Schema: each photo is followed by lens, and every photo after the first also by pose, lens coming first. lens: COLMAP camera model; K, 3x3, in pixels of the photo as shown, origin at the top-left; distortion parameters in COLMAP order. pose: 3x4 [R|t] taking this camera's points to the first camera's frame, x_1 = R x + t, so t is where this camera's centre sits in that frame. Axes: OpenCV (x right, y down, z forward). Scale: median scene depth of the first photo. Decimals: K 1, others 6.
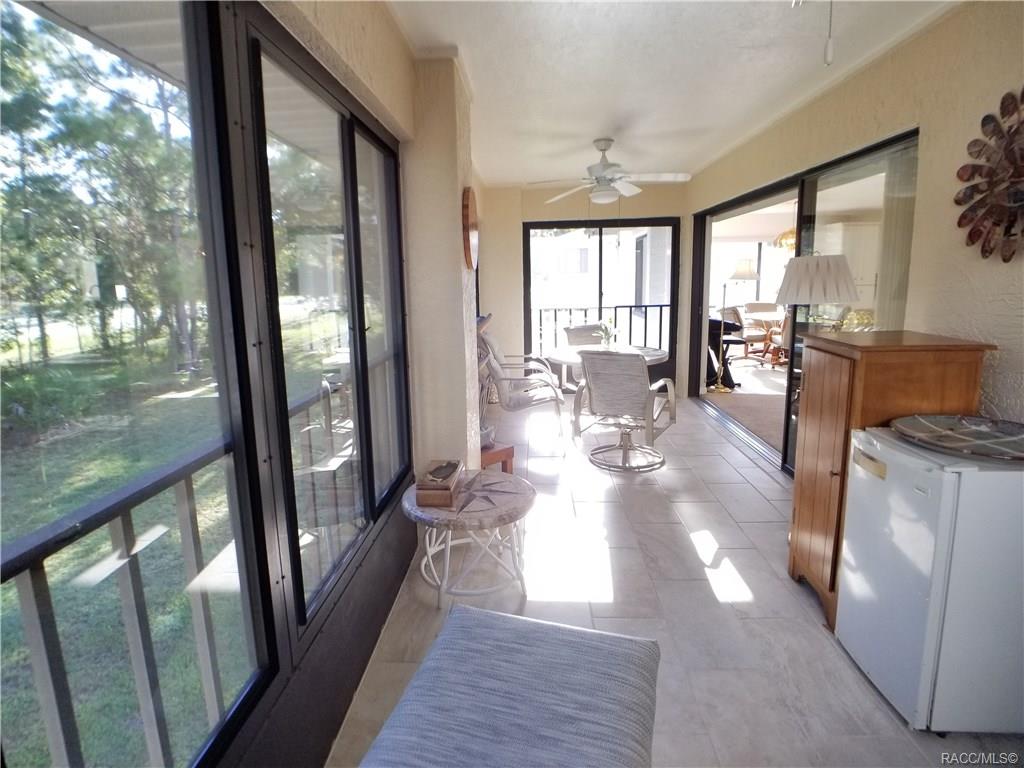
lens RADIAL K [[538.5, 0, 513.0], [0, 538.5, 359.0], [0, 0, 1]] dist [-0.027948, 0.000880]
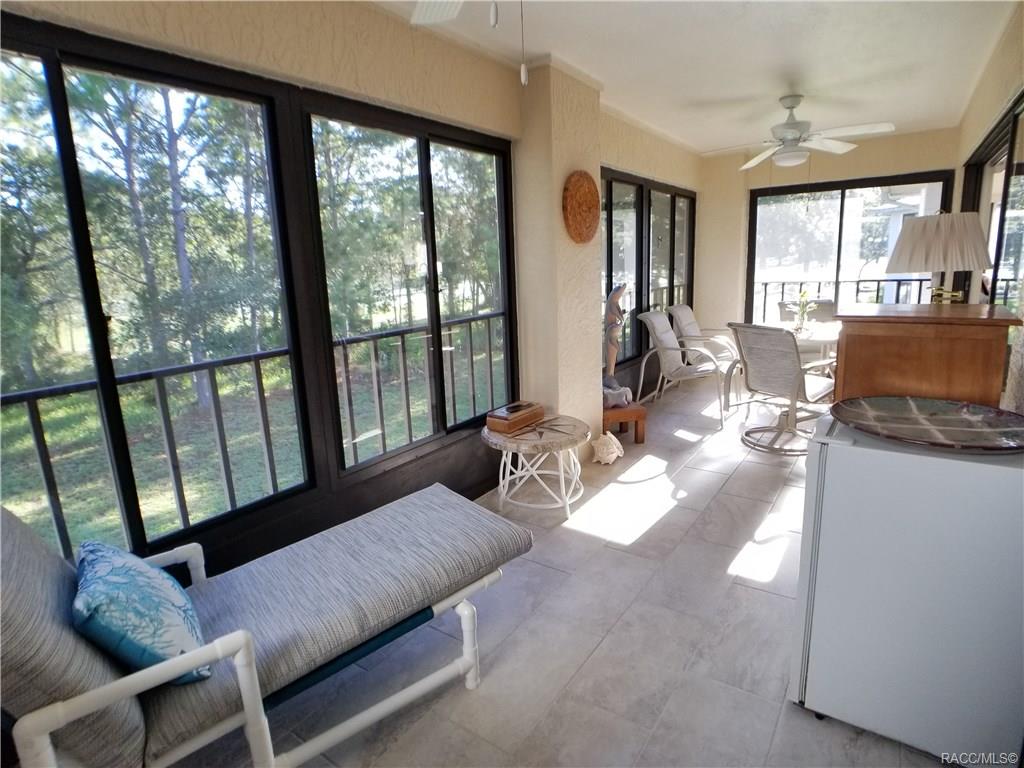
lens RADIAL K [[538.5, 0, 513.0], [0, 538.5, 359.0], [0, 0, 1]] dist [-0.027948, 0.000880]
pose [[0.854583, 0.078074, -0.513412, 0.263351], [-0.054442, 0.996656, 0.060941, 0.010652], [0.516453, -0.024128, 0.855976, -0.037816]]
